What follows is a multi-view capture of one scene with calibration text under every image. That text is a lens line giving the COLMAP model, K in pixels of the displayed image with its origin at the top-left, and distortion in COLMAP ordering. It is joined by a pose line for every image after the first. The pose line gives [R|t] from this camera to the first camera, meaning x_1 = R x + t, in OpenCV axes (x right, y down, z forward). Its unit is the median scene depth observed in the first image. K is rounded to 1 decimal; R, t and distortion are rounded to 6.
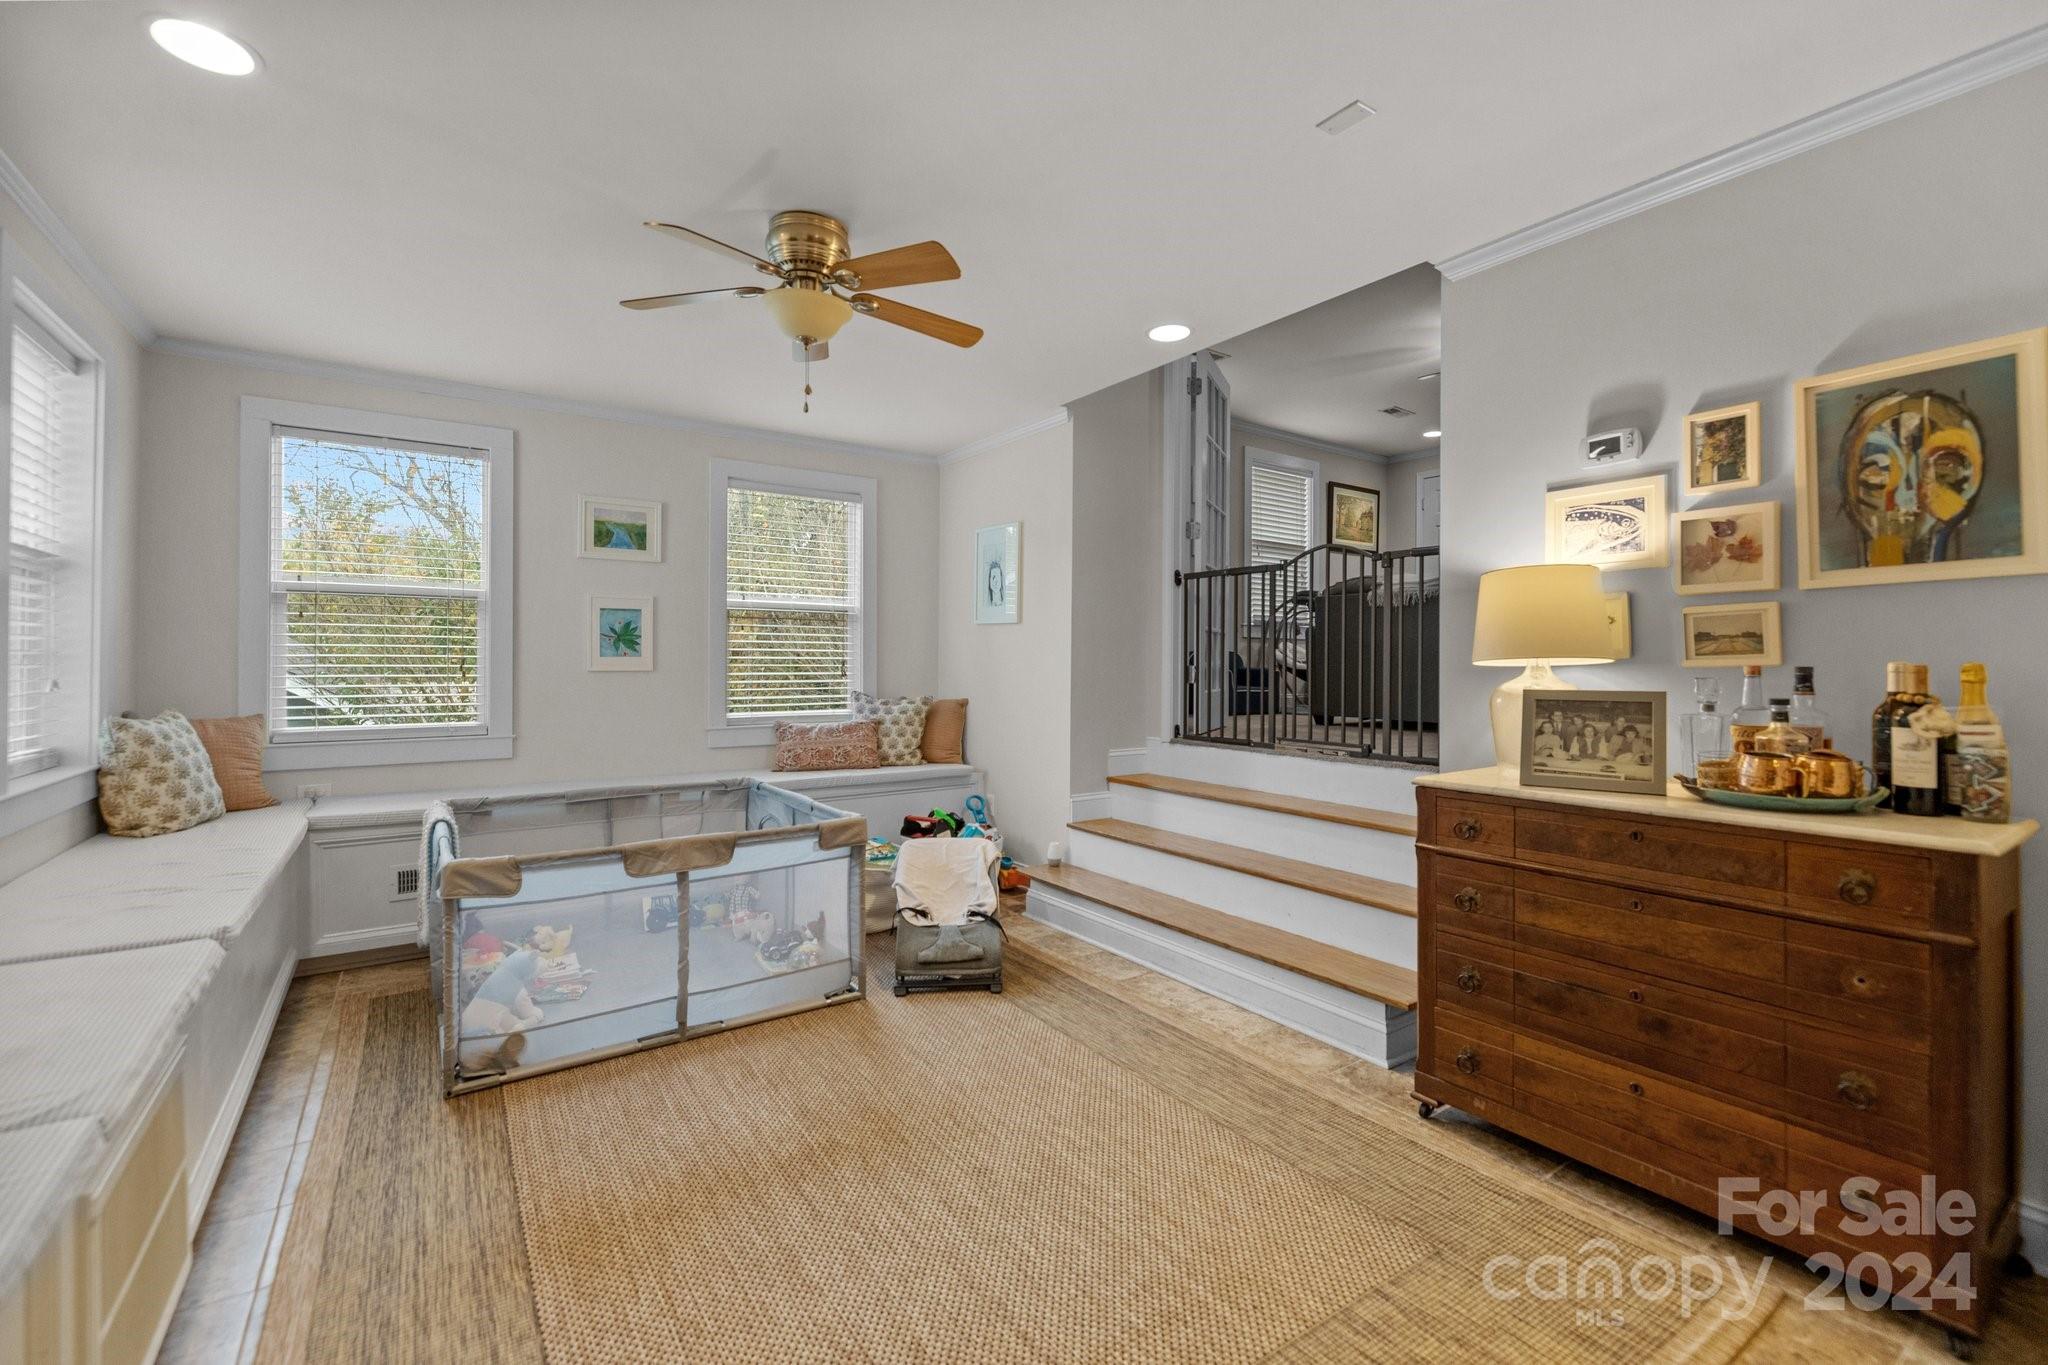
lens RADIAL K [[868.5, 0, 1032.1], [0, 868.5, 653.6], [0, 0, 1]] dist [0.004592, 0.000617]
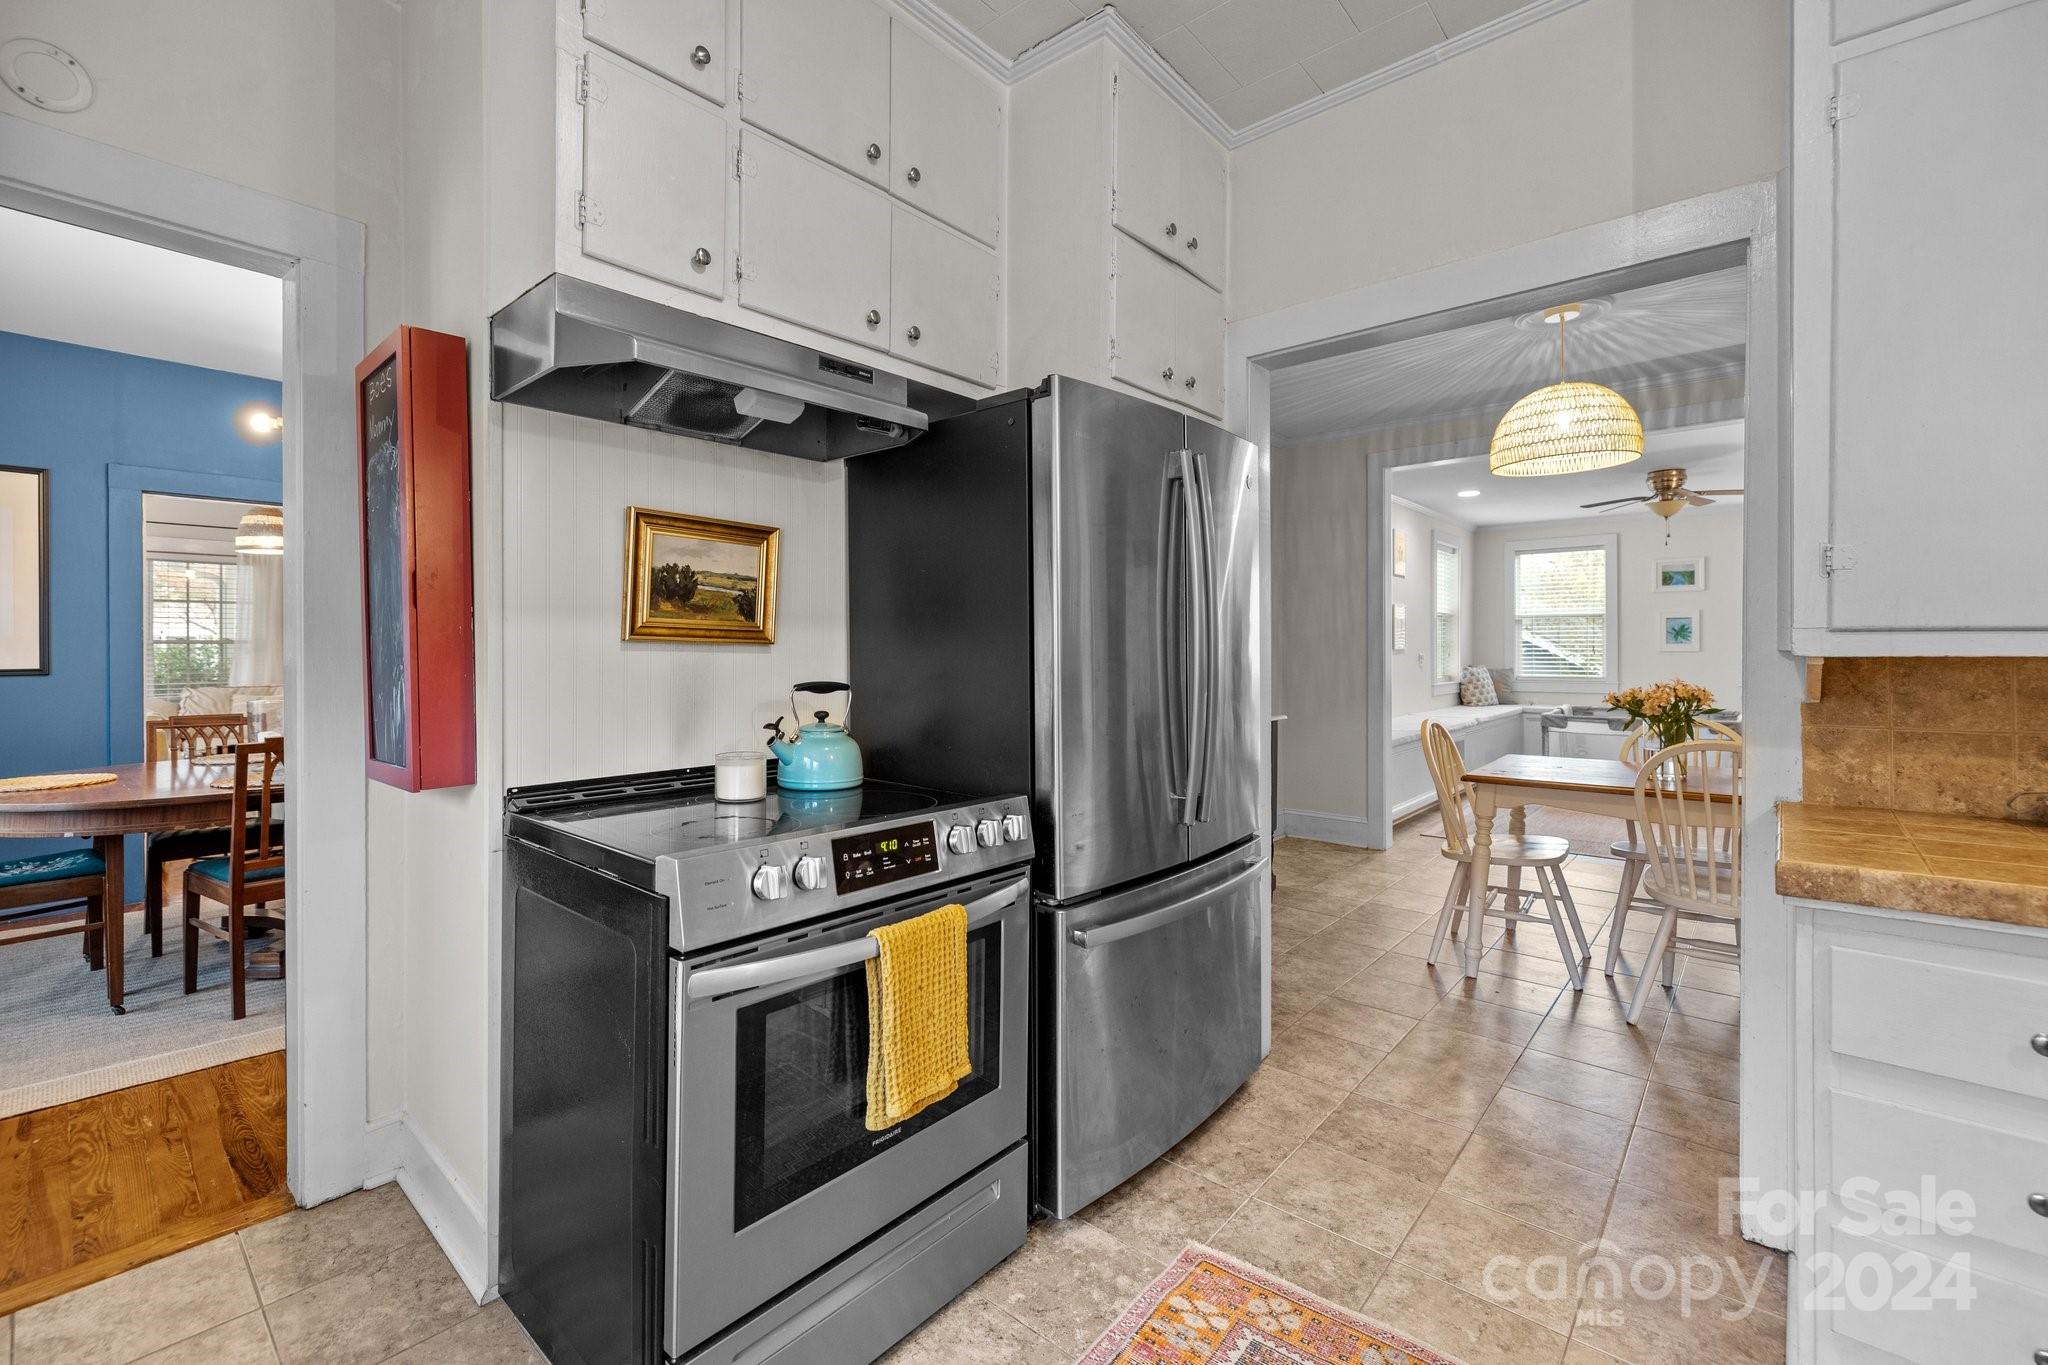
lens RADIAL K [[868.5, 0, 1021.5], [0, 868.5, 650.4], [0, 0, 1]] dist [0.004592, 0.000617]
pose [[0.229348, -0.004126, -0.973336, 1.225074], [0.010026, 0.999948, -0.001877, 0.007974], [0.973293, -0.009328, 0.229377, -0.945862]]
